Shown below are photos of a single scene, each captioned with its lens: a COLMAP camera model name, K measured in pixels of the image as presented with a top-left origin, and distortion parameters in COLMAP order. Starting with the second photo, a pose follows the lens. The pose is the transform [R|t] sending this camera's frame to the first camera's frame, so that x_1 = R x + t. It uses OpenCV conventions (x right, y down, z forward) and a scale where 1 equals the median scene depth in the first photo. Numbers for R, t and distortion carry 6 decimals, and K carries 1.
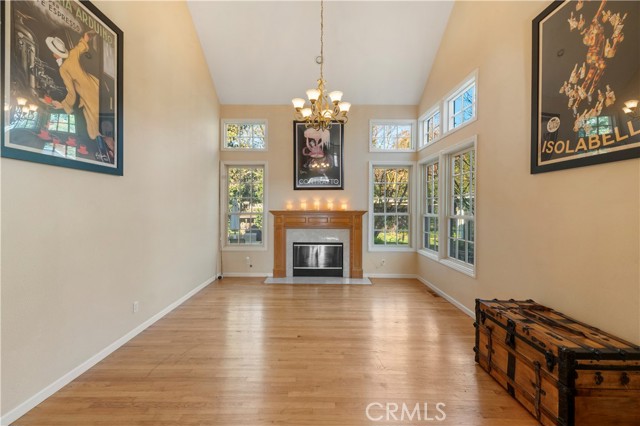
lens RADIAL K [[402.4, 0, 307.4], [0, 402.4, 211.7], [0, 0, 1]] dist [-0.000117, 0.000359]
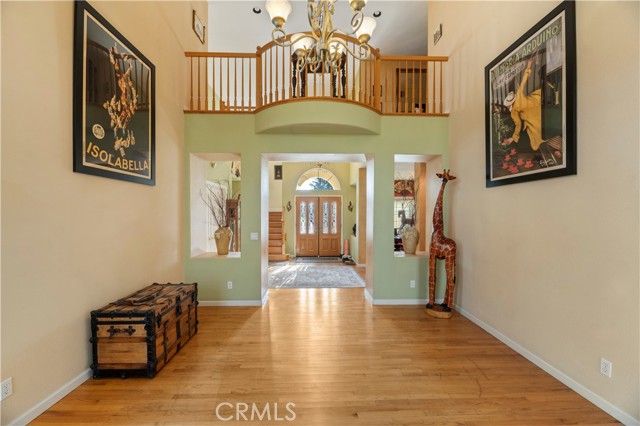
lens RADIAL K [[259.5, 0, 320.0], [0, 259.5, 210.6], [0, 0, 1]] dist [0.020811, 0.000245]
pose [[-0.998856, -0.007916, -0.047165, 0.072874], [-0.007979, 0.999968, 0.001141, -0.018084], [0.047154, 0.001516, -0.998886, 1.789513]]
